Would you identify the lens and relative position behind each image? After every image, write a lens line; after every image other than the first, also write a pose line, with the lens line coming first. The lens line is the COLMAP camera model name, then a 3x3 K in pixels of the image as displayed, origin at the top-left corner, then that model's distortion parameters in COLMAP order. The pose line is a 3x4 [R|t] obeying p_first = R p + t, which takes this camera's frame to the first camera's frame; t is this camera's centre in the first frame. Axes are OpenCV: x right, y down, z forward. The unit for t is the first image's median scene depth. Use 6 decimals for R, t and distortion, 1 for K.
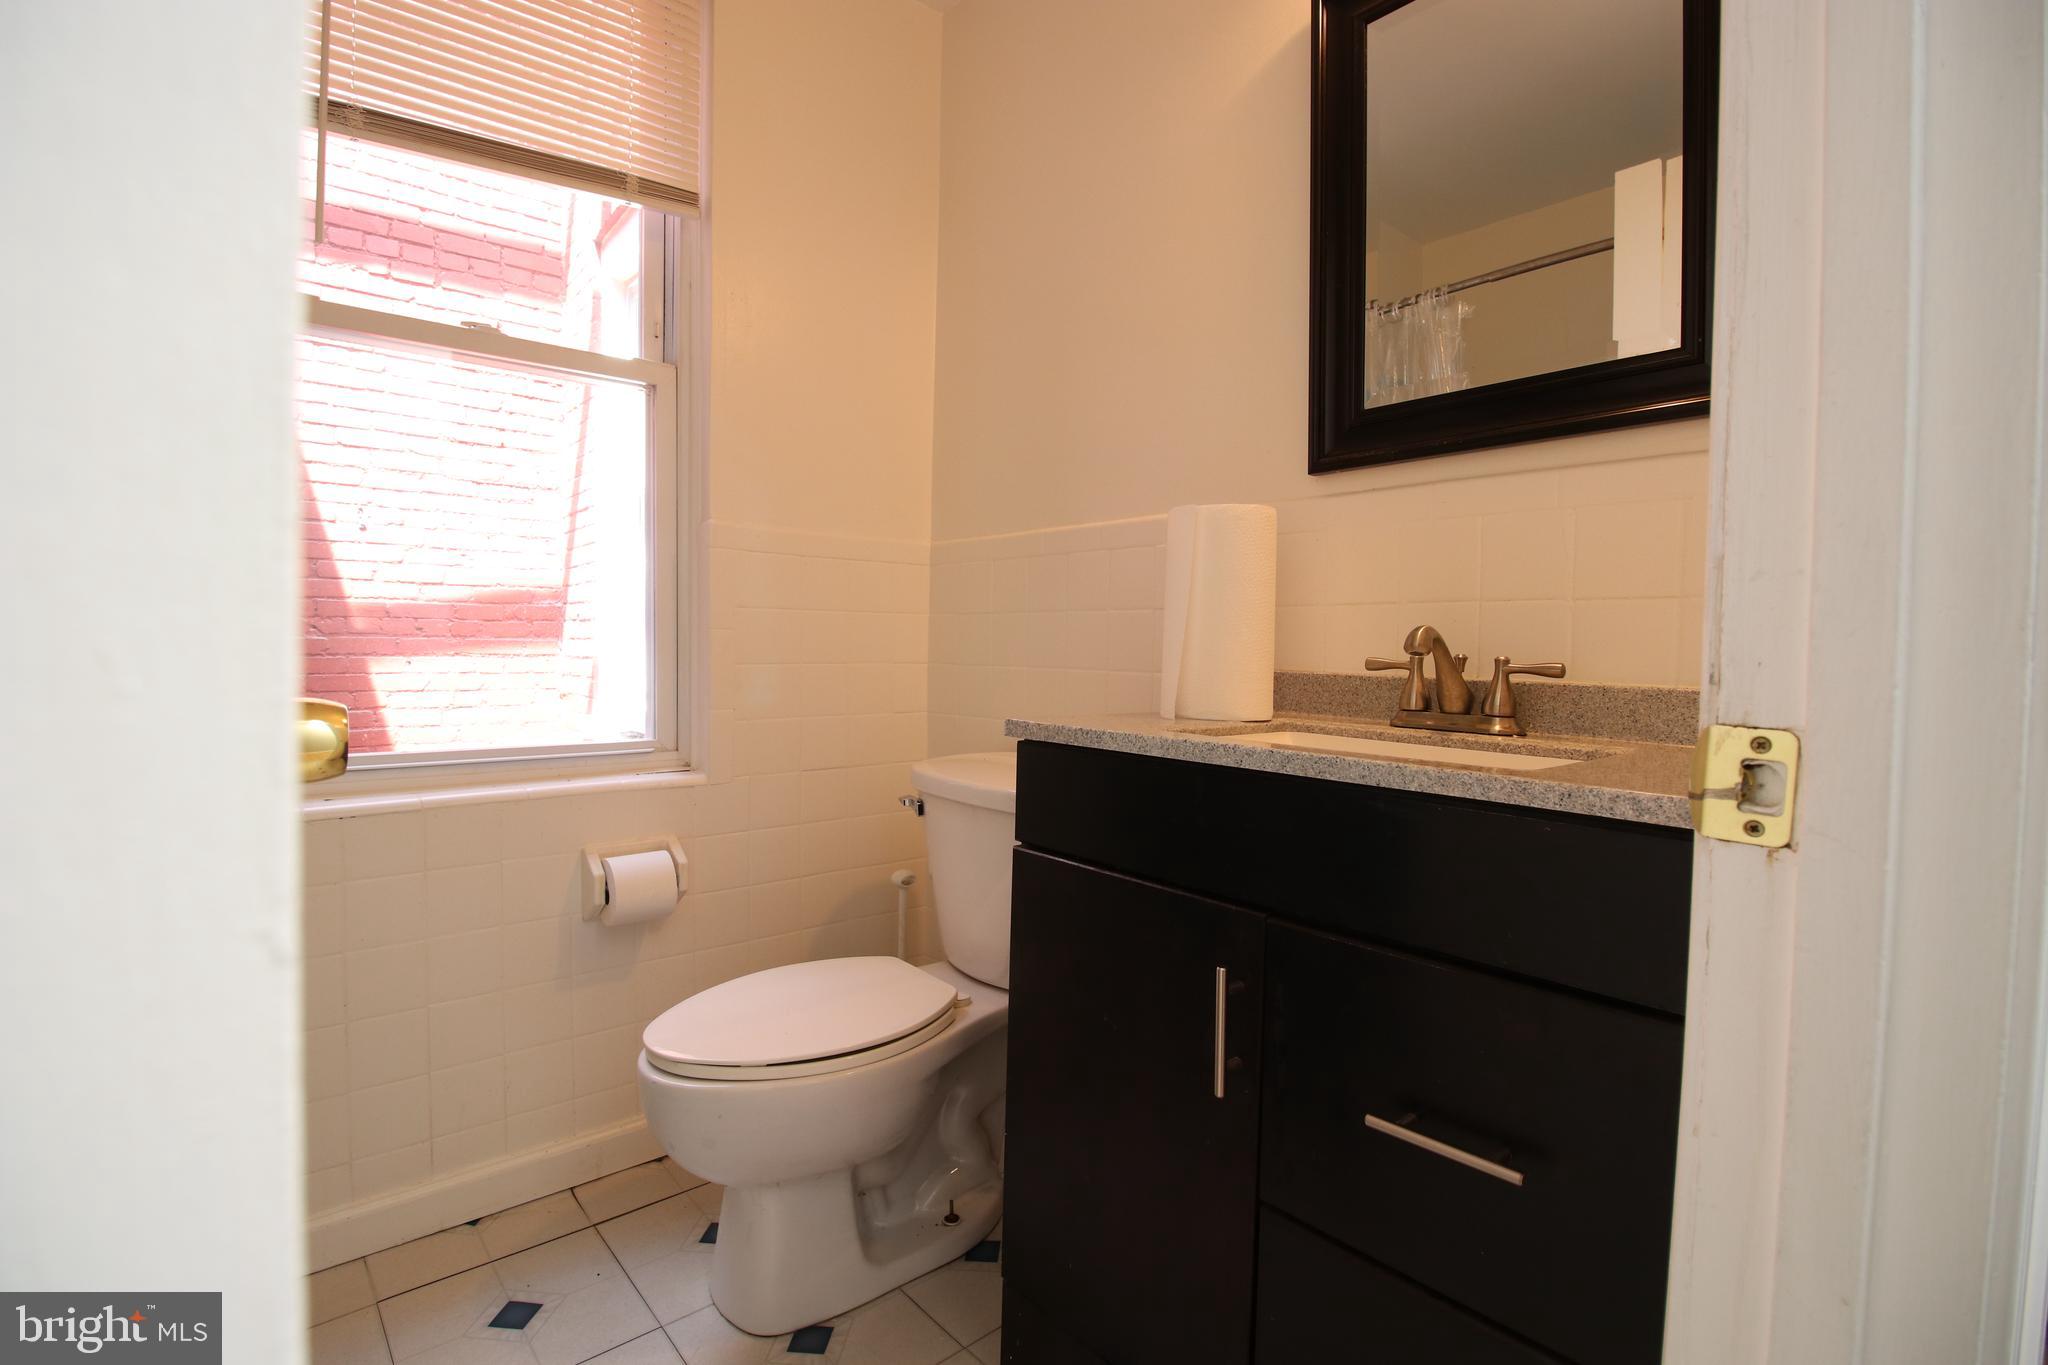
lens RADIAL K [[933.8, 0, 1024.0], [0, 933.8, 682.5], [0, 0, 1]] dist [-0.000645, -0.012920]
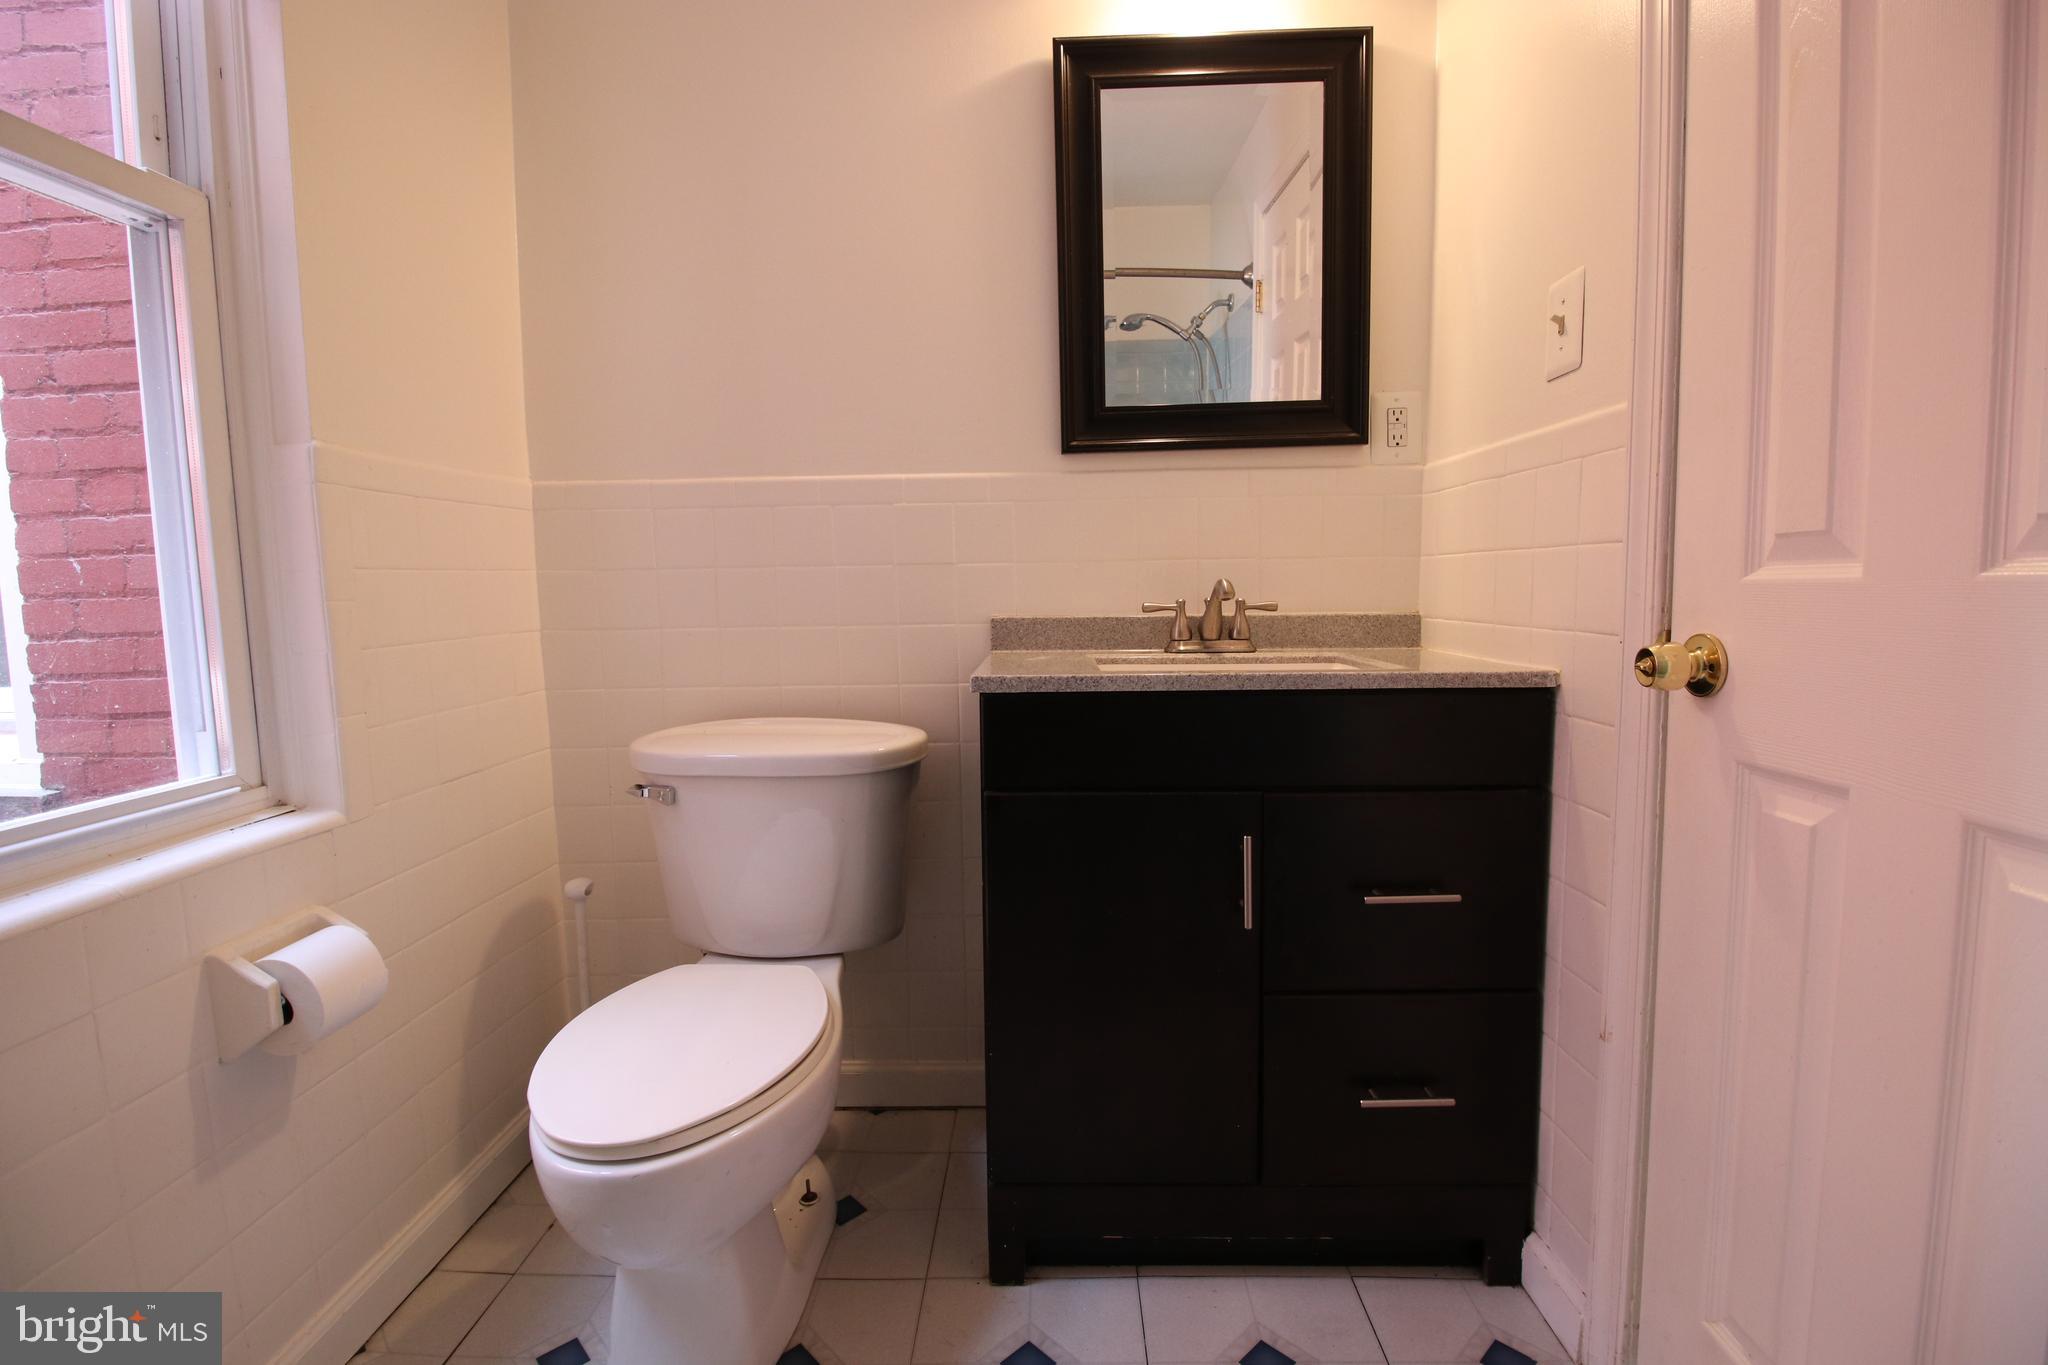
lens RADIAL K [[933.8, 0, 1024.0], [0, 933.8, 682.5], [0, 0, 1]] dist [-0.000645, -0.012920]
pose [[0.682982, -0.104646, 0.722900, -0.711346], [0.057032, 0.994303, 0.090051, -0.043849], [-0.728205, -0.020275, 0.685059, 0.223793]]
